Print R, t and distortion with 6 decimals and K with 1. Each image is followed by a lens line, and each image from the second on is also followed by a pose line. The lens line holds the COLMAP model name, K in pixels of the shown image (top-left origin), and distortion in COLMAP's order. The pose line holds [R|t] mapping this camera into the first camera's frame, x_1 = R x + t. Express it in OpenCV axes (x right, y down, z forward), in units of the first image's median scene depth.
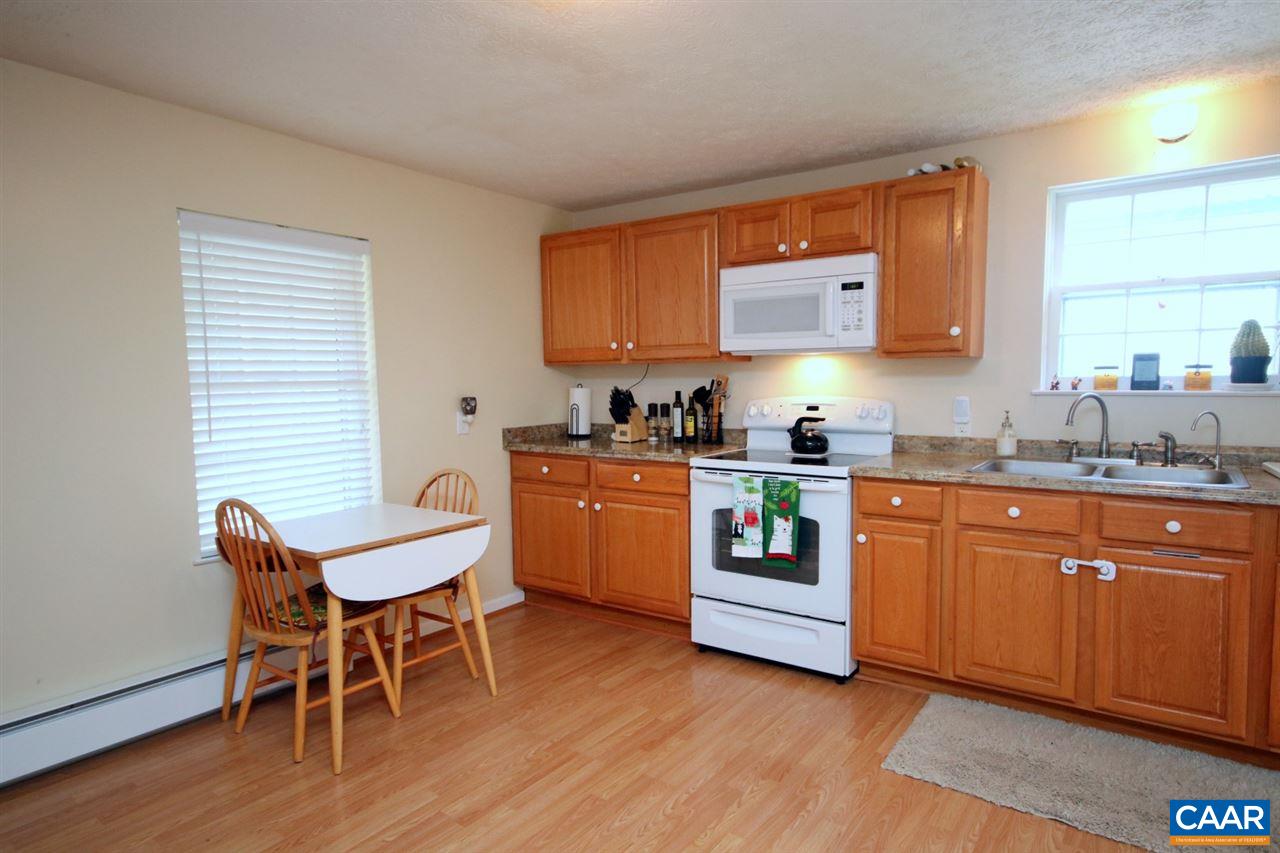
lens RADIAL K [[755.1, 0, 639.6], [0, 755.1, 427.8], [0, 0, 1]] dist [0.008062, 0.003174]
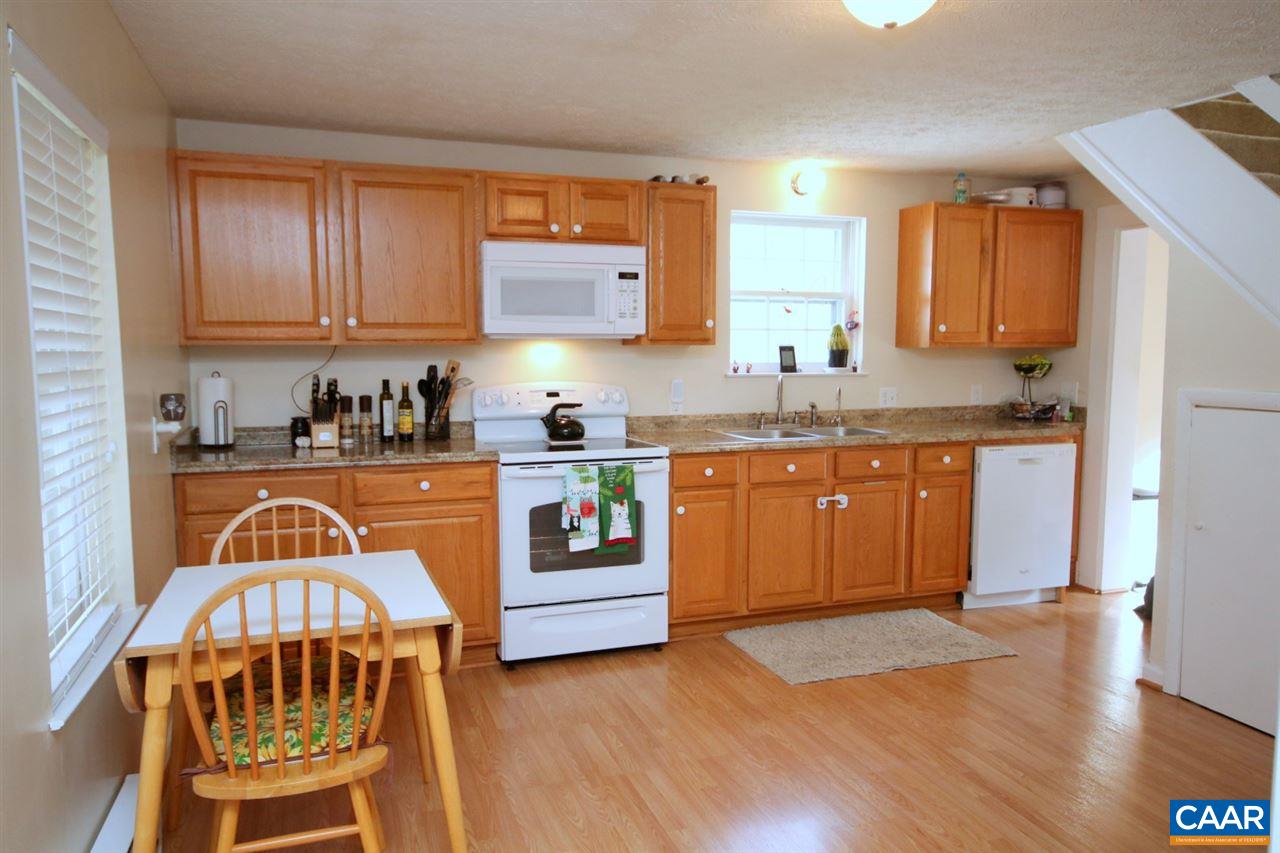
lens RADIAL K [[902.1, 0, 640.6], [0, 902.1, 428.2], [0, 0, 1]] dist [-0.013240, 0.000331]
pose [[0.563028, -0.059696, 0.824279, -0.754281], [0.053689, 0.997923, 0.035598, -0.020354], [-0.824692, 0.024212, 0.565063, 0.286496]]
